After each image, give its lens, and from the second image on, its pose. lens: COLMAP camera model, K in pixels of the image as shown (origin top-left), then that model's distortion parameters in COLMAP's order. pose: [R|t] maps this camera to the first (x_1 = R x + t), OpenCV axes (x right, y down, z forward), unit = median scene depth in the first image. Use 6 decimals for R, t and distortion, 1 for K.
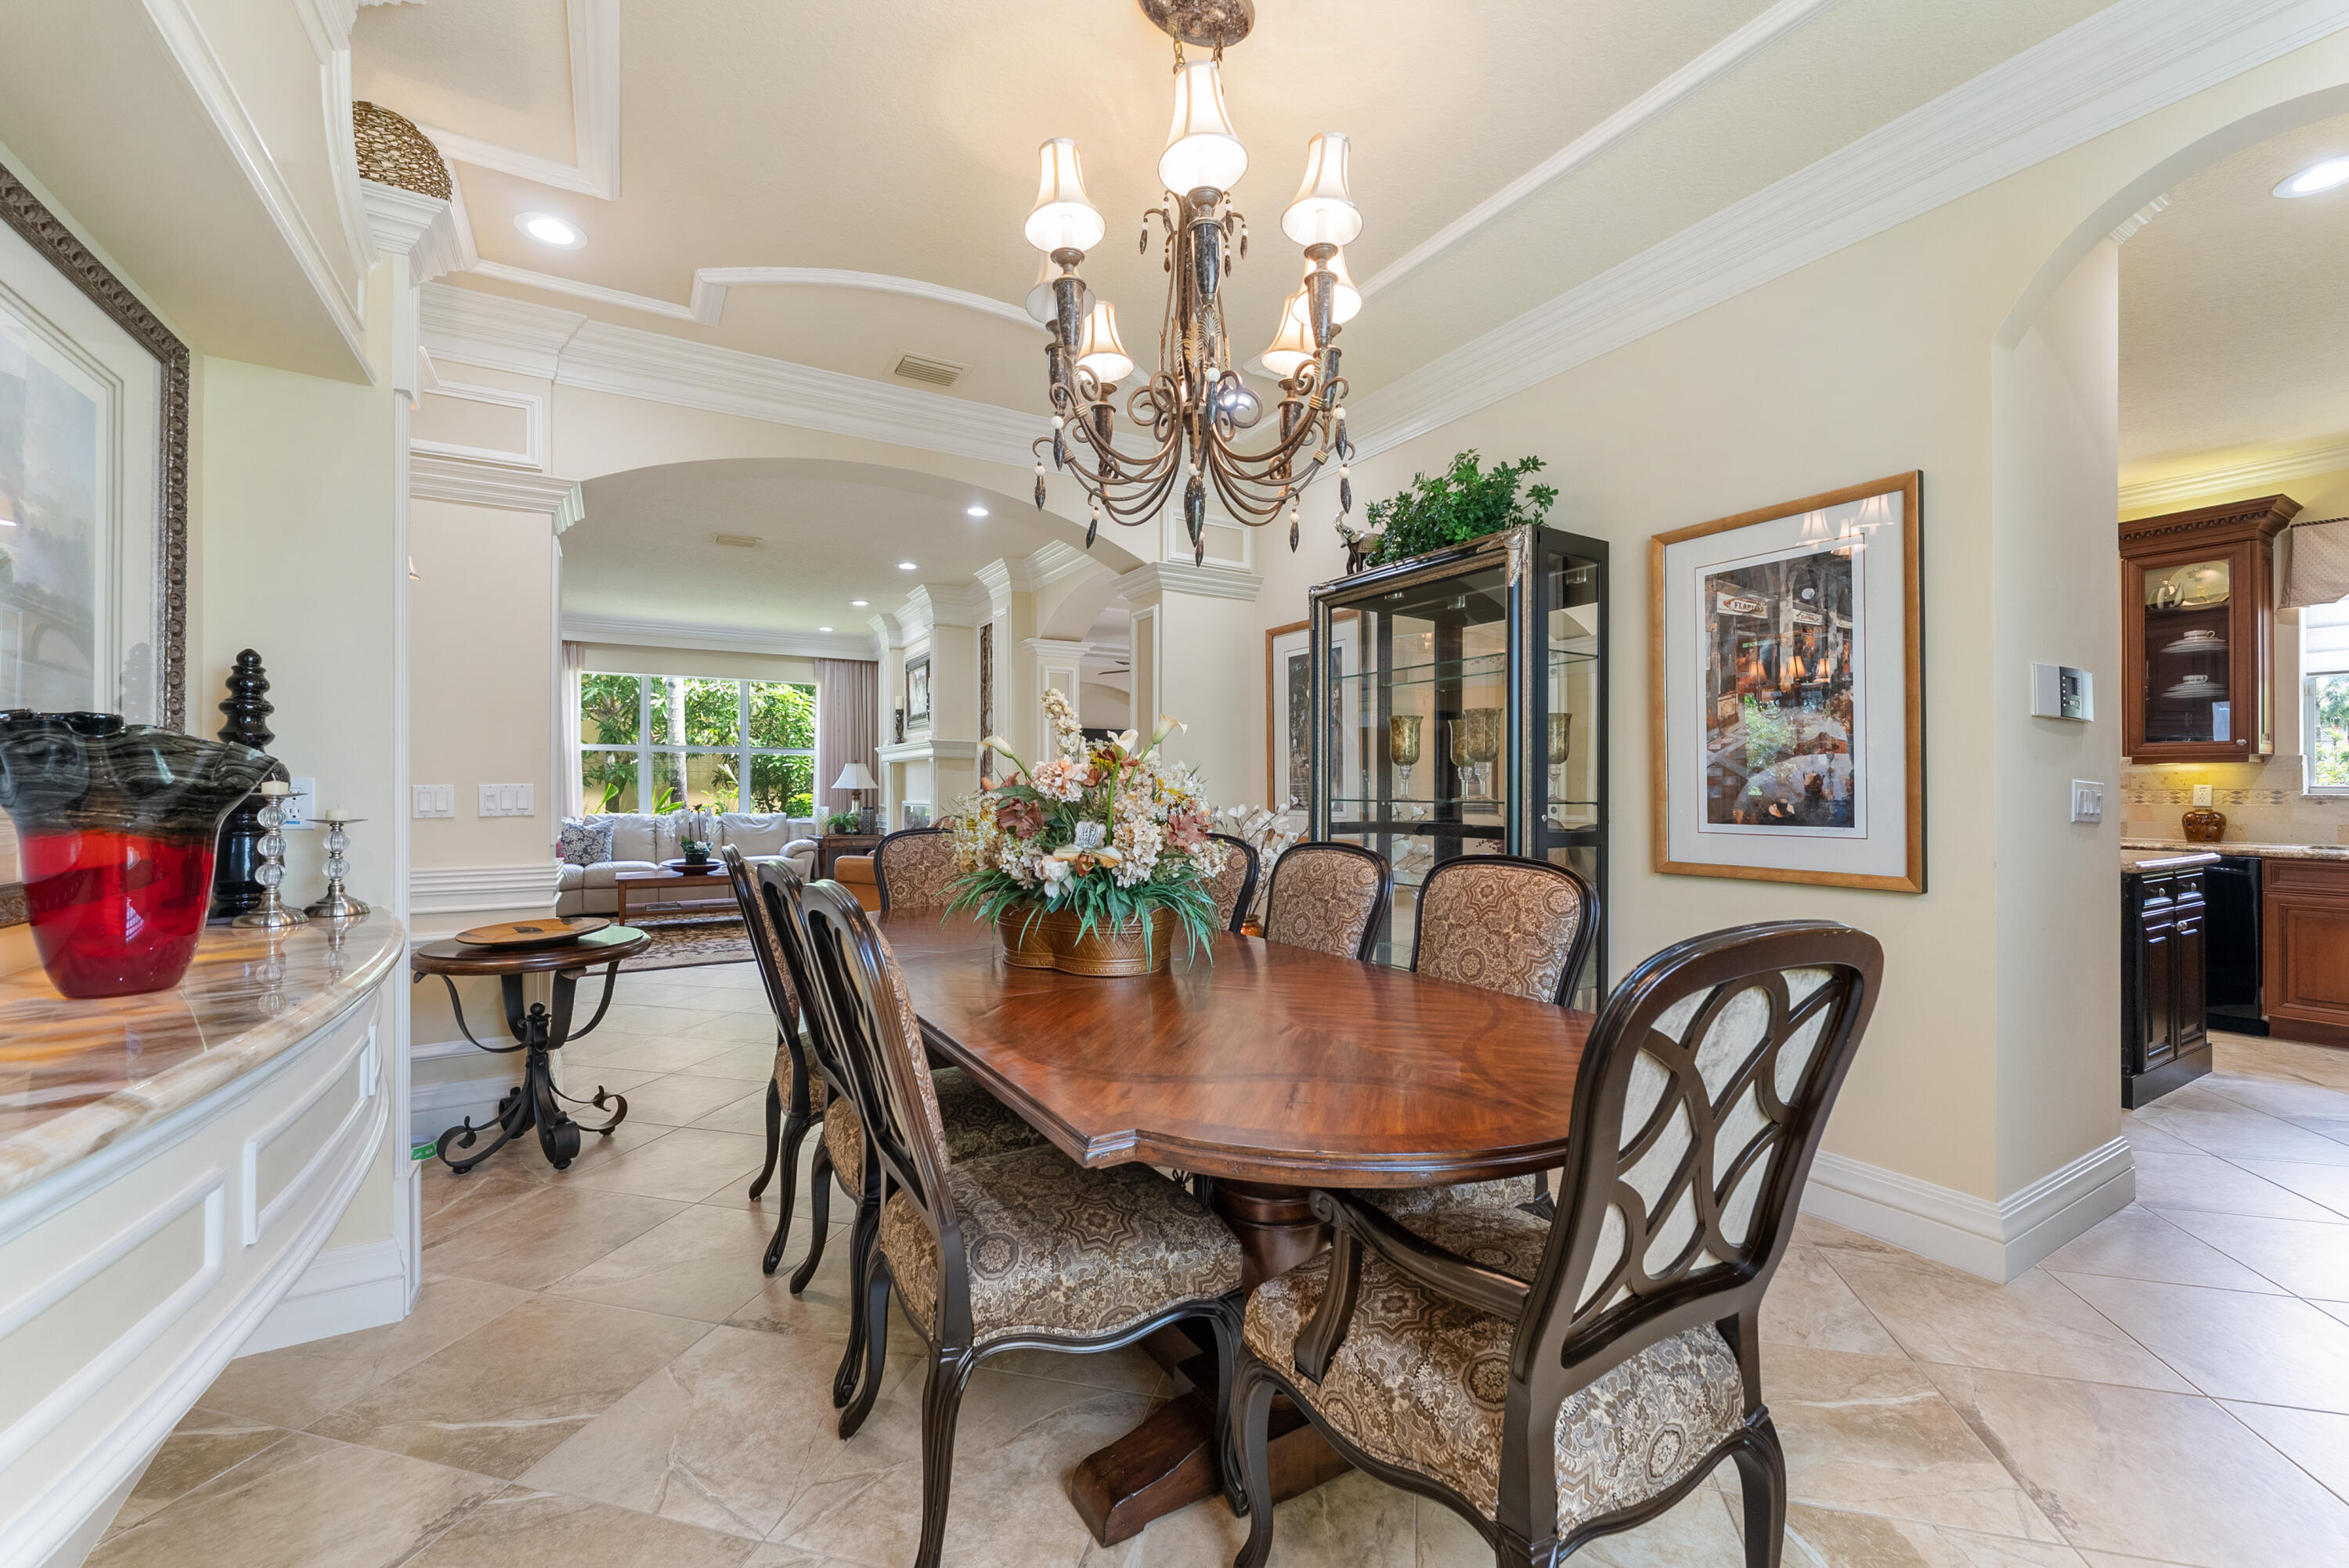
lens RADIAL K [[941.0, 0, 1176.1], [0, 941.0, 784.5], [0, 0, 1]] dist [-0.005414, 0.000368]
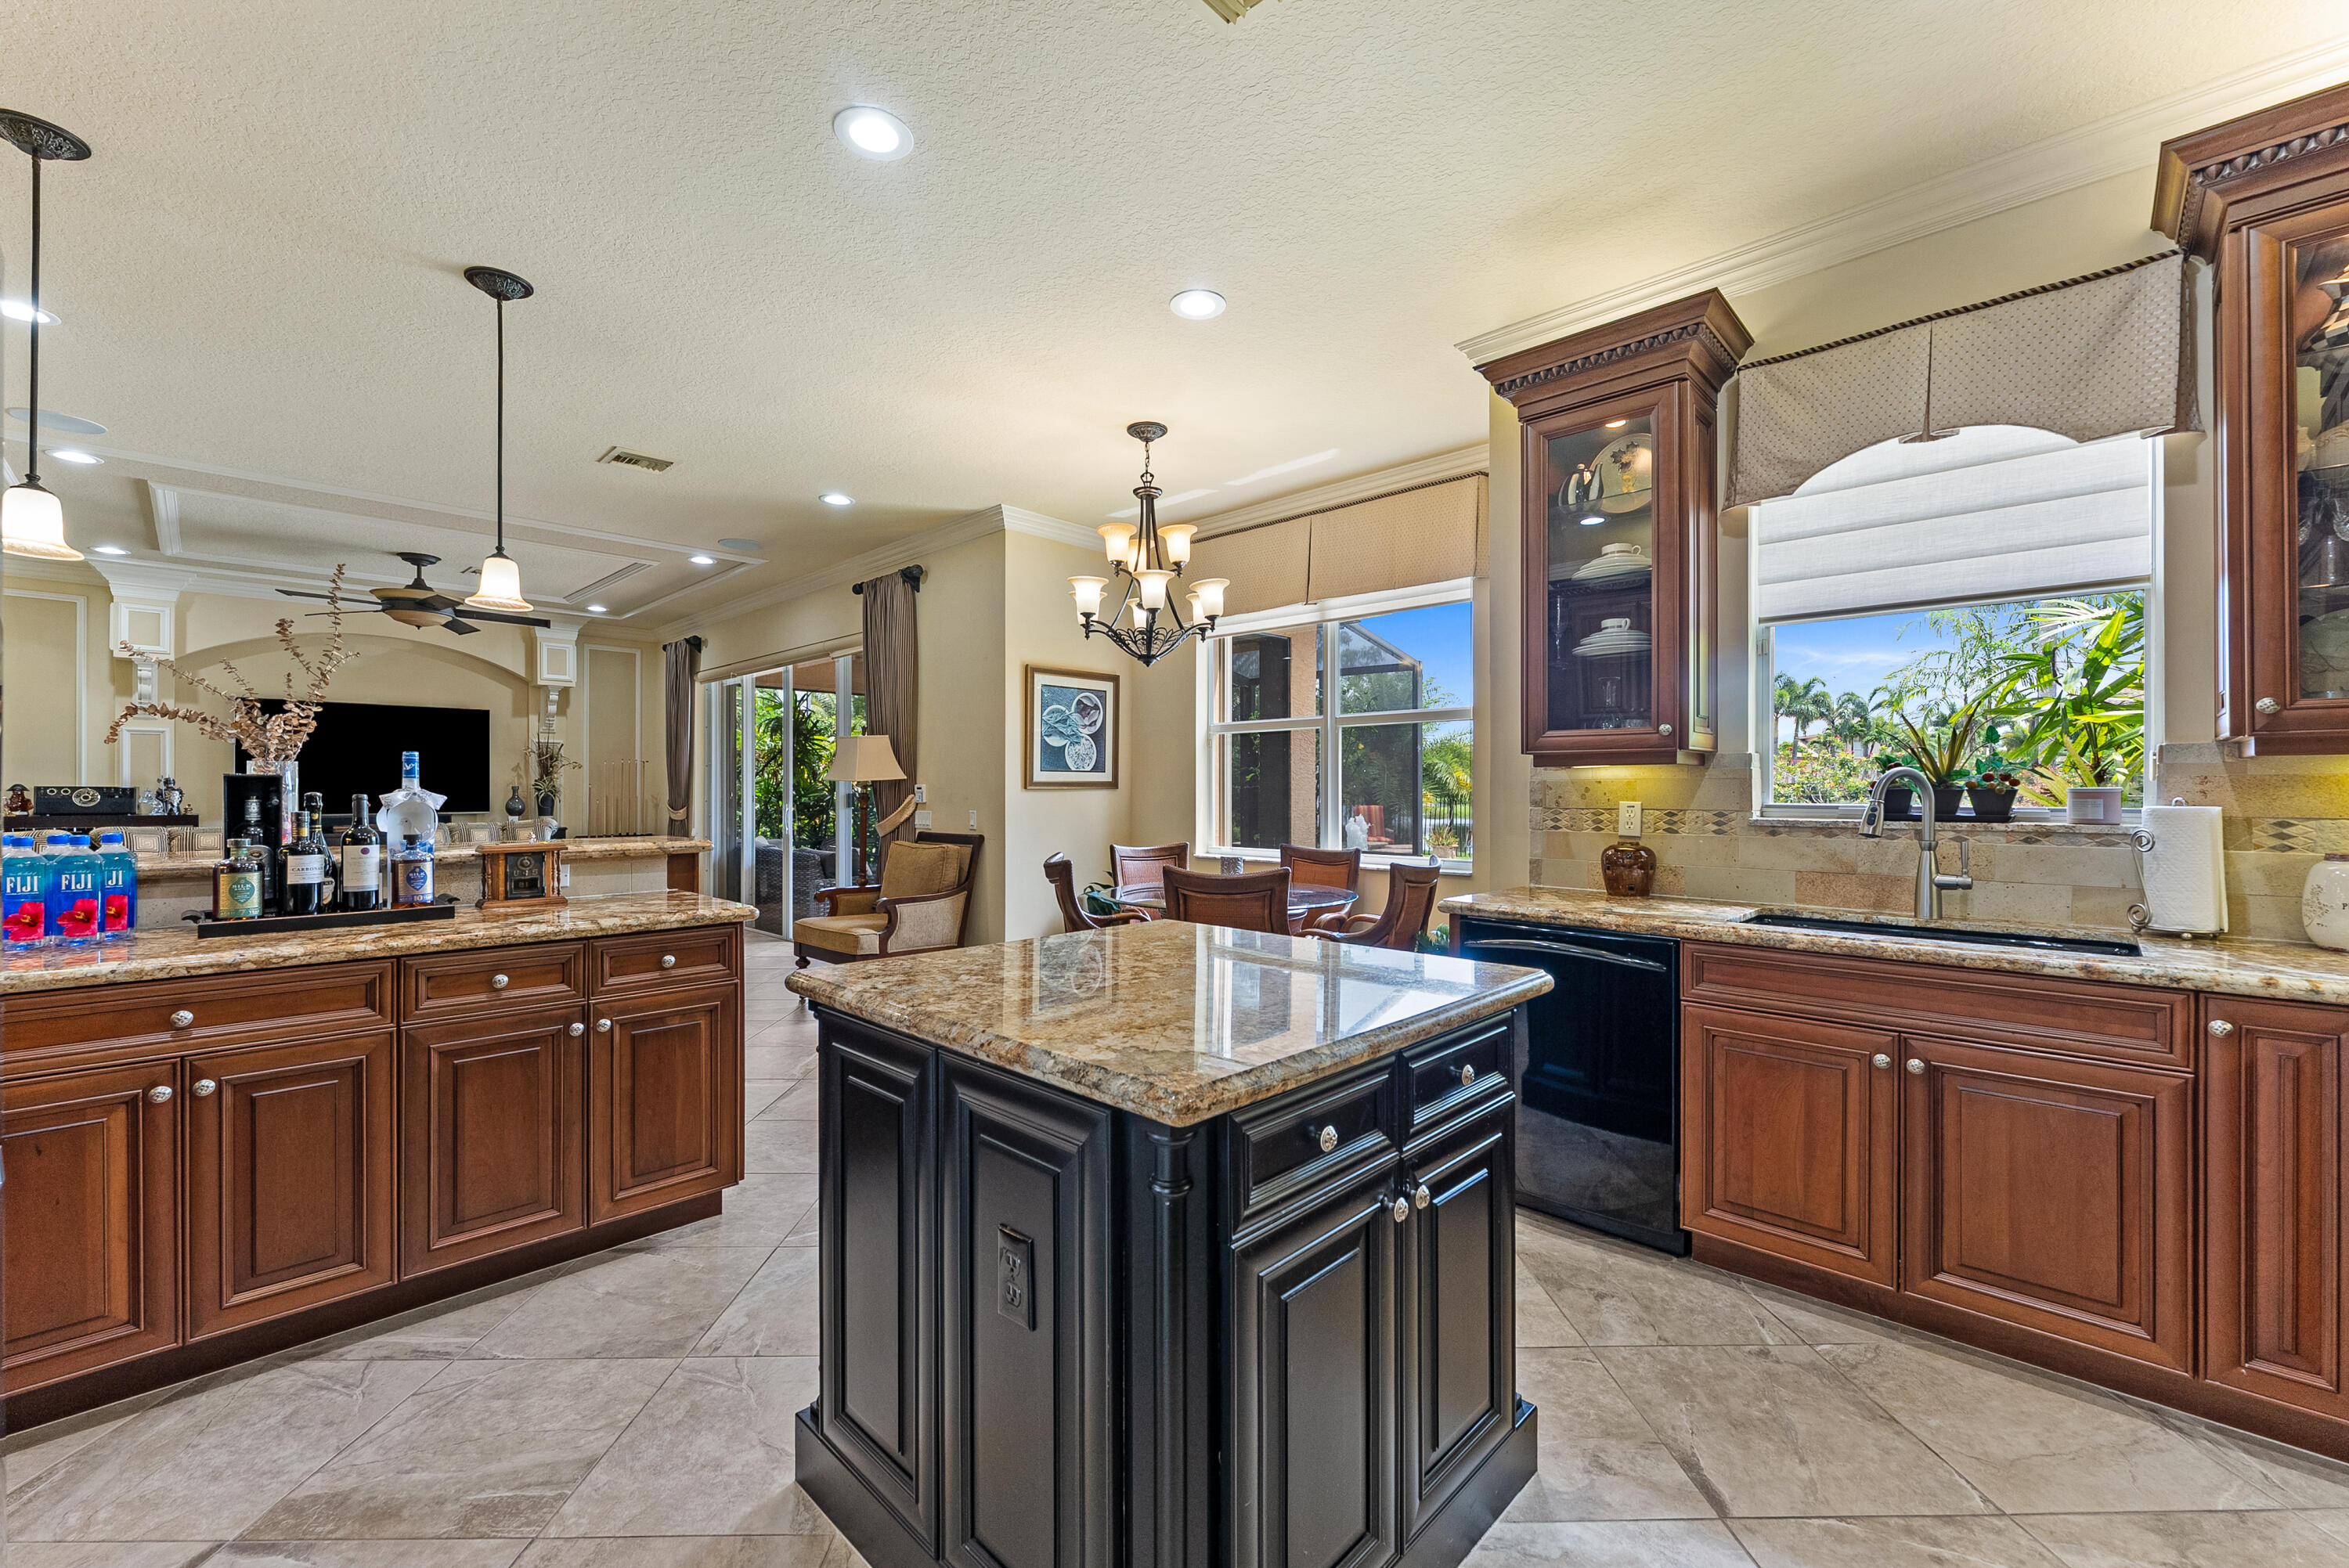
lens RADIAL K [[941.0, 0, 1172.2], [0, 941.0, 784.8], [0, 0, 1]] dist [-0.005414, 0.000368]
pose [[0.963840, 0.002536, 0.266469, 0.662243], [-0.002750, 0.999996, 0.000431, -0.010025], [-0.266467, -0.001148, 0.963843, 0.499921]]
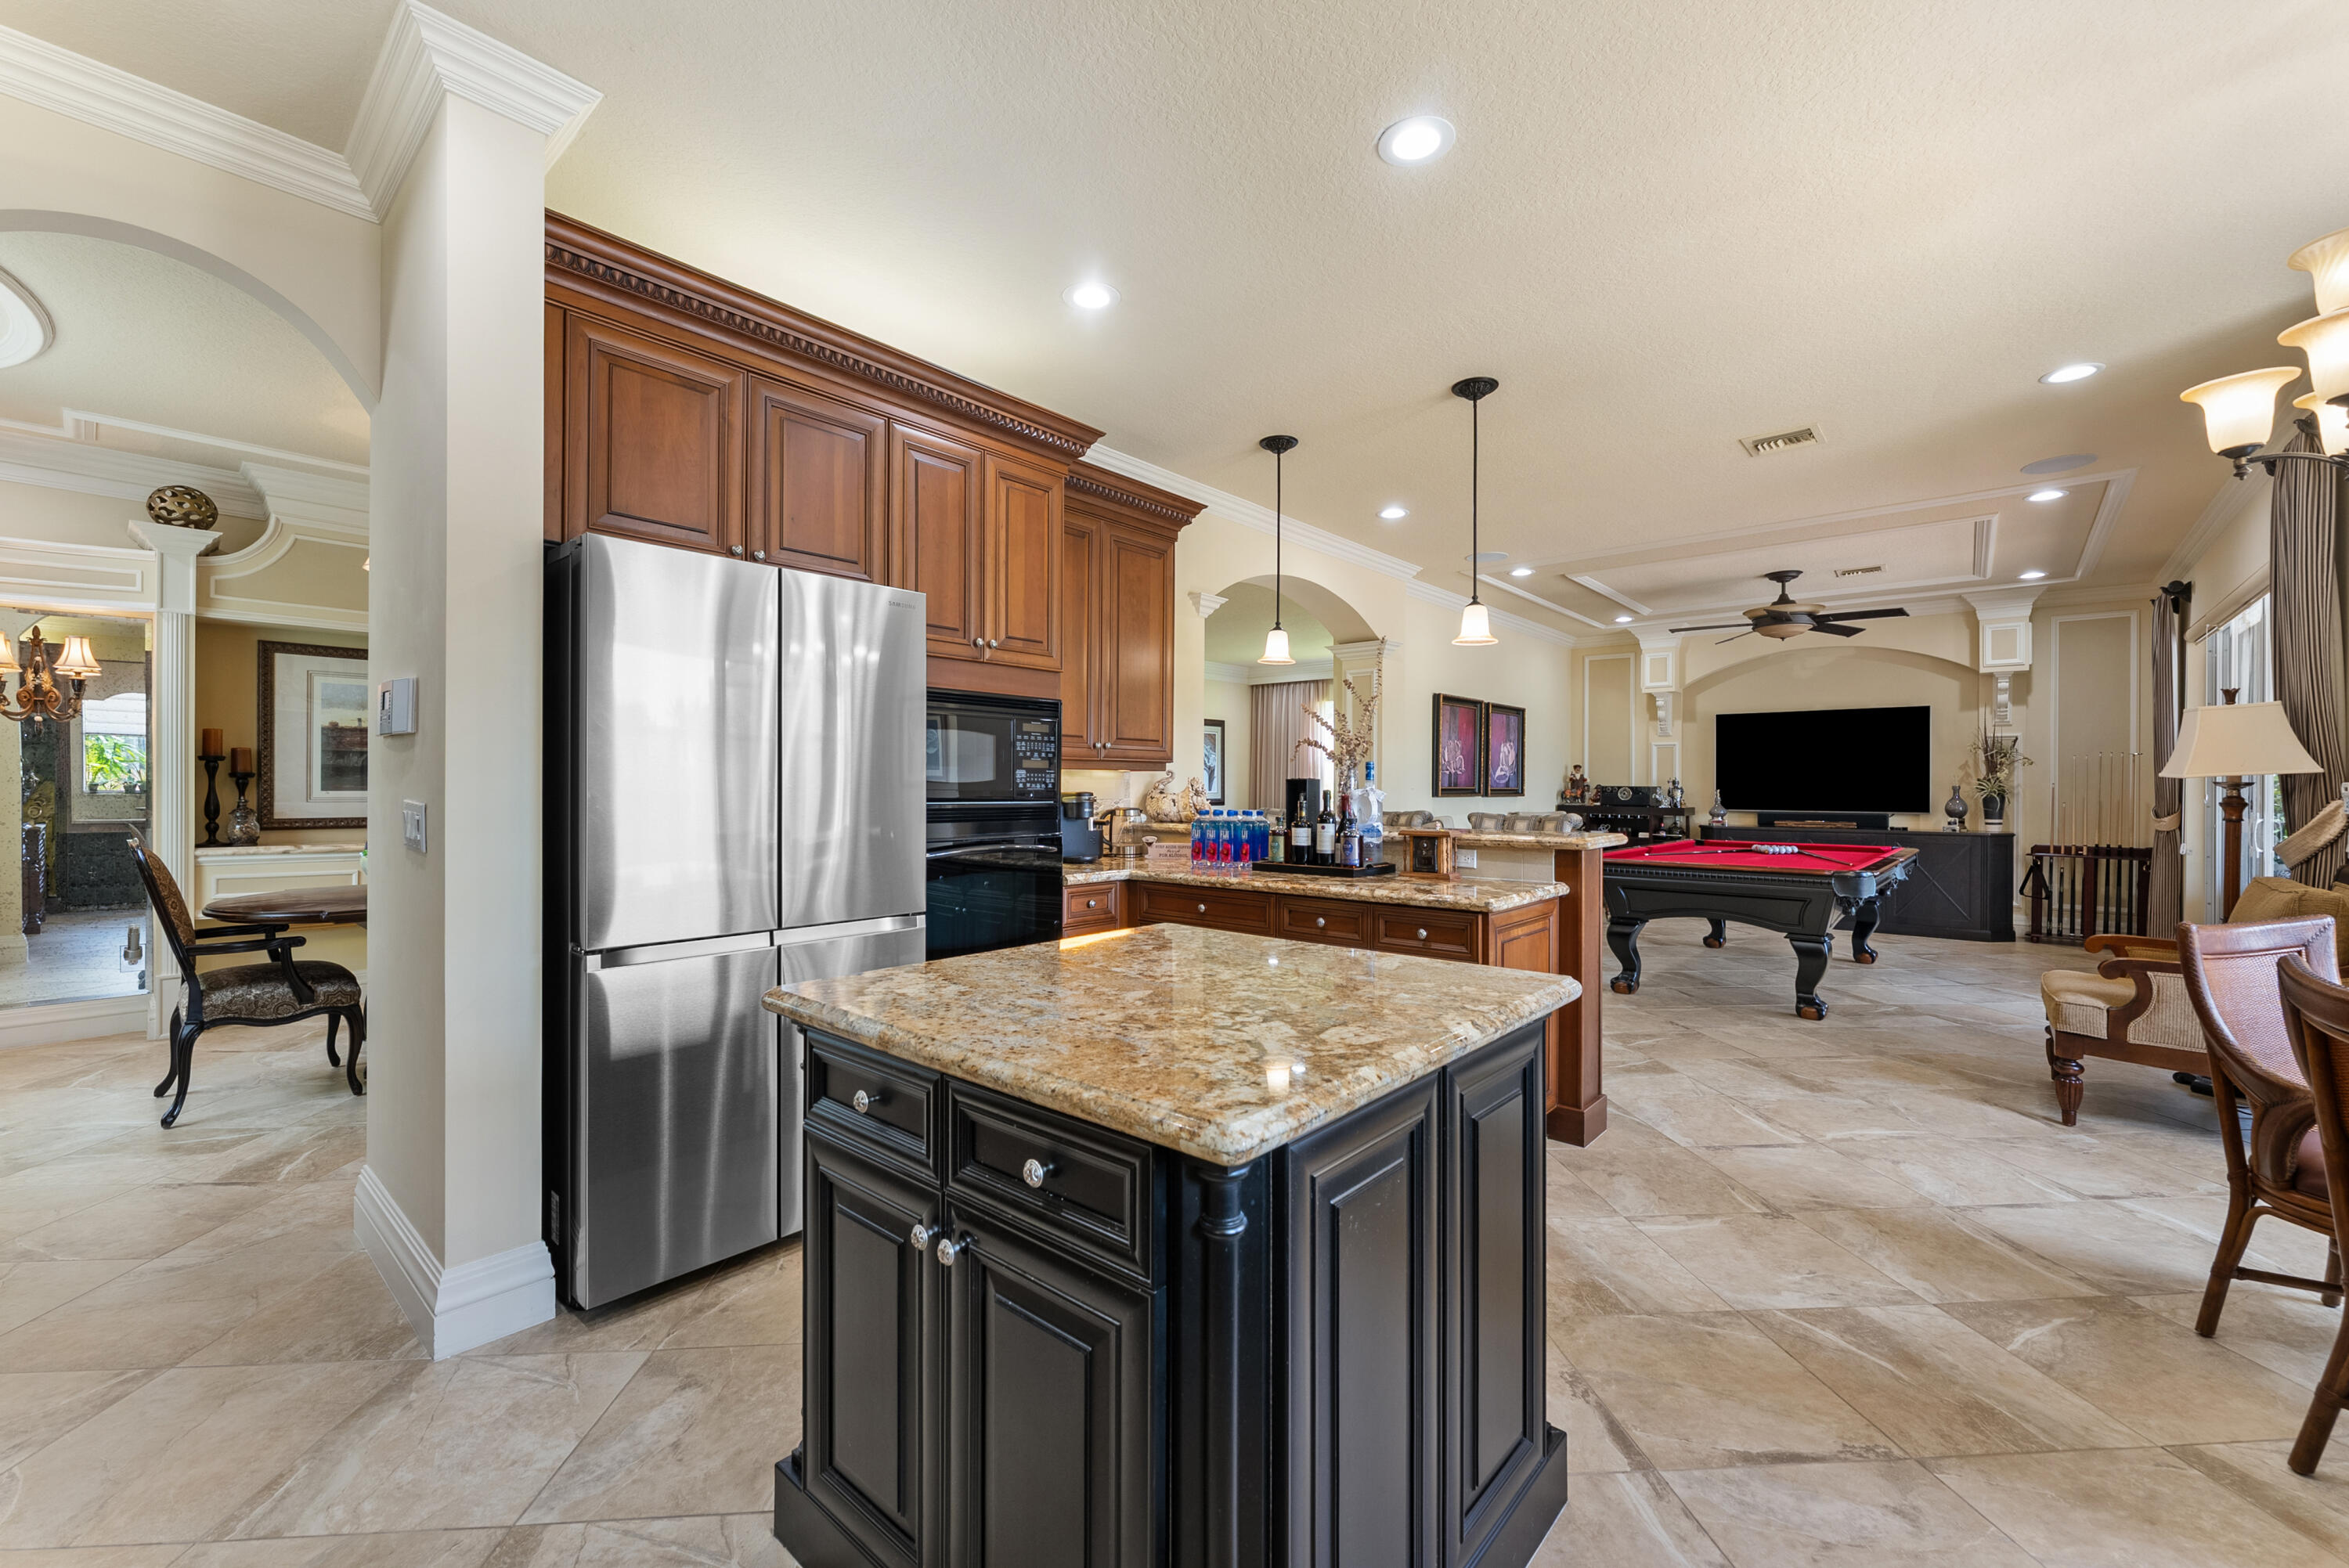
lens RADIAL K [[941.0, 0, 1179.8], [0, 941.0, 791.7], [0, 0, 1]] dist [-0.005414, 0.000368]
pose [[0.315507, 0.006842, -0.948899, 1.064947], [0.002798, 0.999963, 0.008140, -0.009730], [0.948919, -0.005223, 0.315476, 0.730019]]
